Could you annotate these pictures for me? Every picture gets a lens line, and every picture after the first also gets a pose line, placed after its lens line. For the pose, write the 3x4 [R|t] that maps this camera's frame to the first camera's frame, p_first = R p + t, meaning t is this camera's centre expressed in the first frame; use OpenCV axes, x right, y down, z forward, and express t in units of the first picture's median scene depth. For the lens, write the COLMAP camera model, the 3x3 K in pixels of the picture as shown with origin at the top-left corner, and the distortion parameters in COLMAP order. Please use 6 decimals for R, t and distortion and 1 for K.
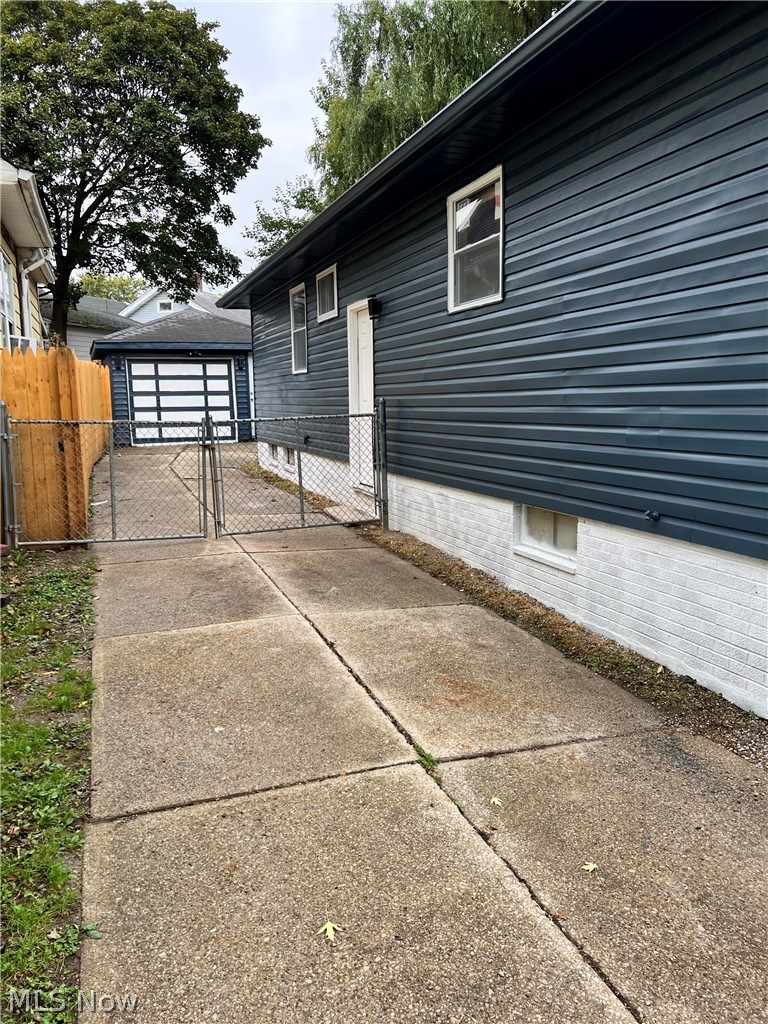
lens RADIAL K [[776.2, 0, 379.9], [0, 776.2, 504.1], [0, 0, 1]] dist [0.107978, -0.003730]
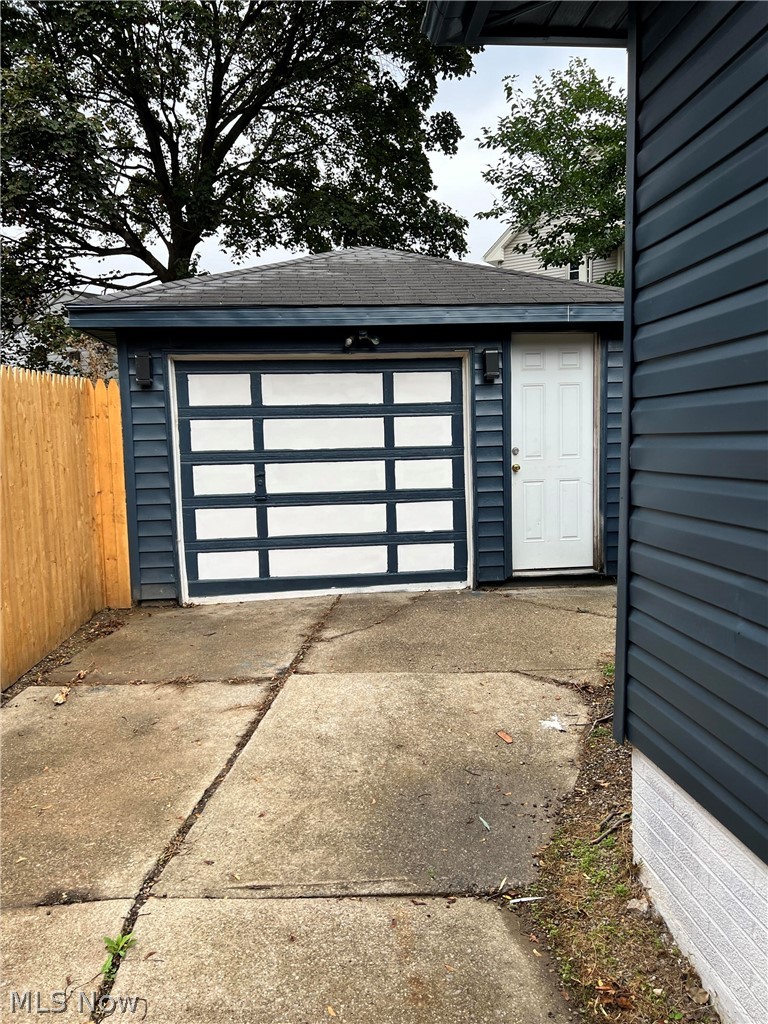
lens RADIAL K [[776.2, 0, 389.7], [0, 776.2, 515.4], [0, 0, 1]] dist [0.107978, -0.003730]
pose [[0.970748, 0.016413, -0.239538, -0.138694], [-0.025934, 0.998992, -0.036649, -0.101895], [0.238695, 0.041789, 0.970195, 0.665691]]
